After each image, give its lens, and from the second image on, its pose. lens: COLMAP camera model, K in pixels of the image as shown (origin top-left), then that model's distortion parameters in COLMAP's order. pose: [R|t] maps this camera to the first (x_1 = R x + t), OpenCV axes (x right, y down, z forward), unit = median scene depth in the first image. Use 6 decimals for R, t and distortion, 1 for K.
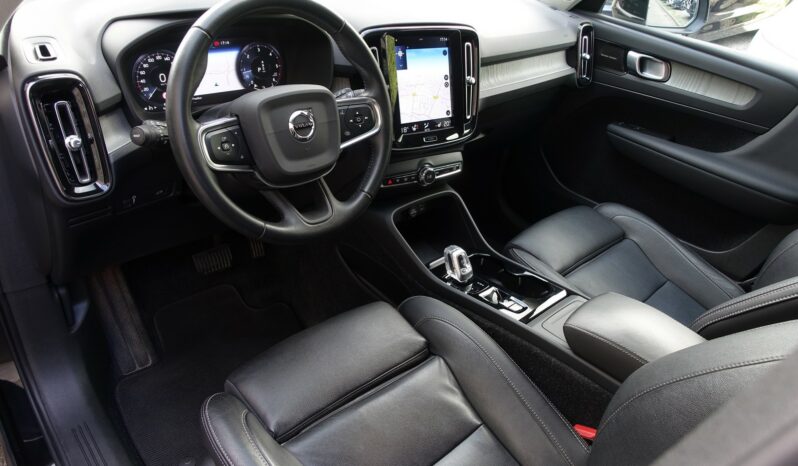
lens RADIAL K [[544.4, 0, 399.0], [0, 544.4, 233.0], [0, 0, 1]] dist [-0.001602, -0.000136]
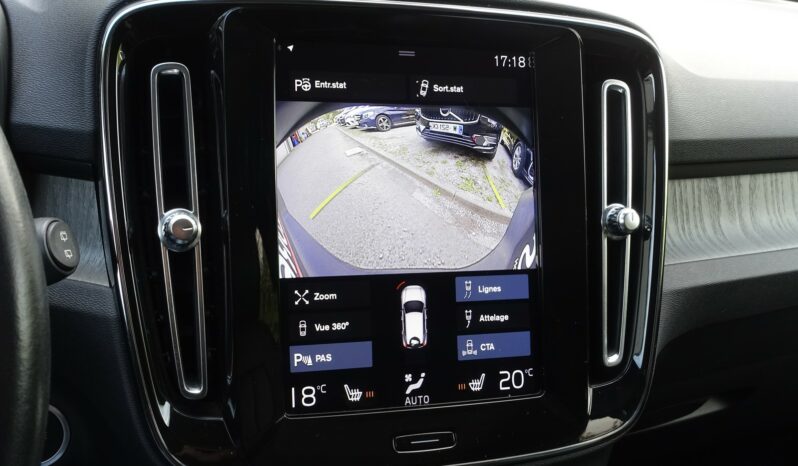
lens RADIAL K [[827.1, 0, 399.0], [0, 827.1, 233.0], [0, 0, 1]] dist [-0.023335, -0.011782]
pose [[0.949709, 0.046217, -0.309703, 0.162042], [-0.131170, 0.956808, -0.259449, -0.170781], [0.284336, 0.287025, 0.914751, 0.660056]]
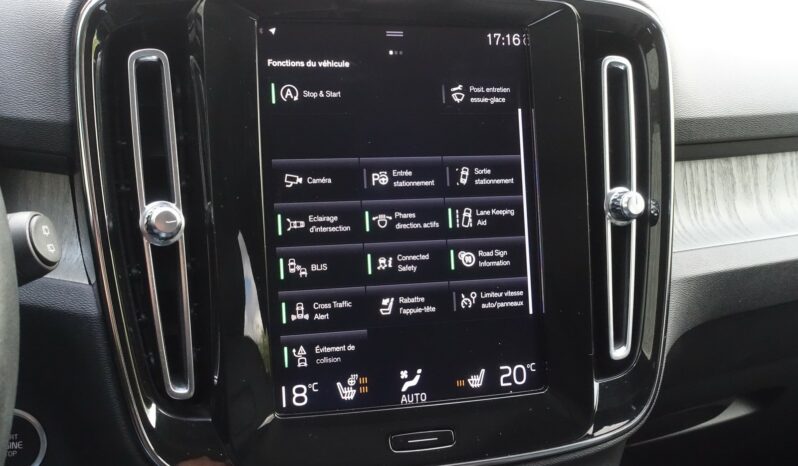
lens RADIAL K [[976.8, 0, 399.0], [0, 976.8, 233.0], [0, 0, 1]] dist [-0.002782, -0.001990]
pose [[0.953053, 0.023616, -0.301881, 0.177221], [-0.107458, 0.958444, -0.264270, -0.152076], [0.283095, 0.284303, 0.915985, 0.617752]]
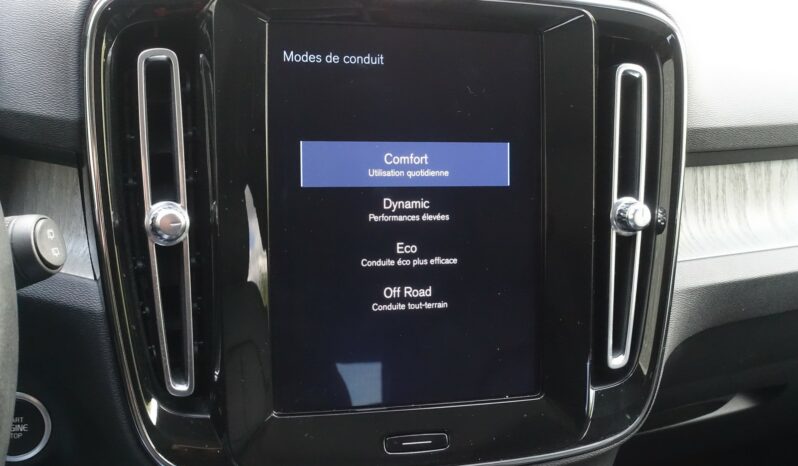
lens RADIAL K [[976.8, 0, 399.0], [0, 976.8, 233.0], [0, 0, 1]] dist [-0.002782, -0.001990]
pose [[0.943489, 0.085356, -0.320223, 0.184197], [-0.154759, 0.967913, -0.197976, -0.182144], [0.293049, 0.236346, 0.926425, 0.610211]]
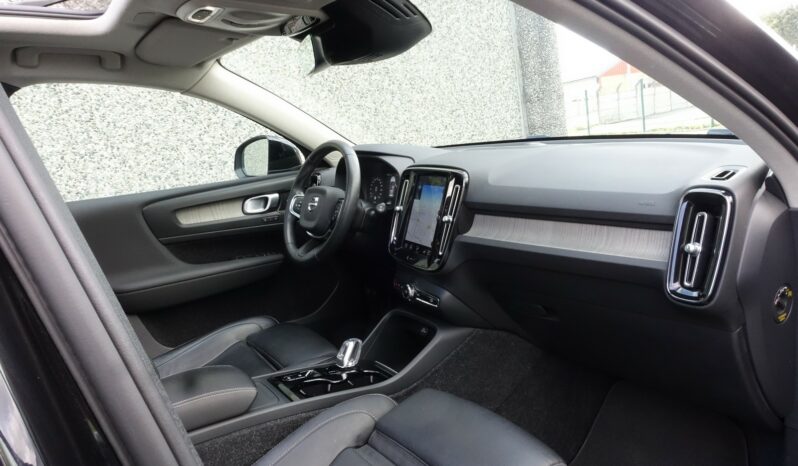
lens RADIAL K [[587.6, 0, 399.9], [0, 587.6, 253.3], [0, 0, 1]] dist [-0.110551, -0.000788]
pose [[-0.168306, 0.112153, -0.979334, 1.317720], [-0.452063, 0.874088, 0.177790, -0.405543], [0.875964, 0.472643, -0.096414, 1.132397]]
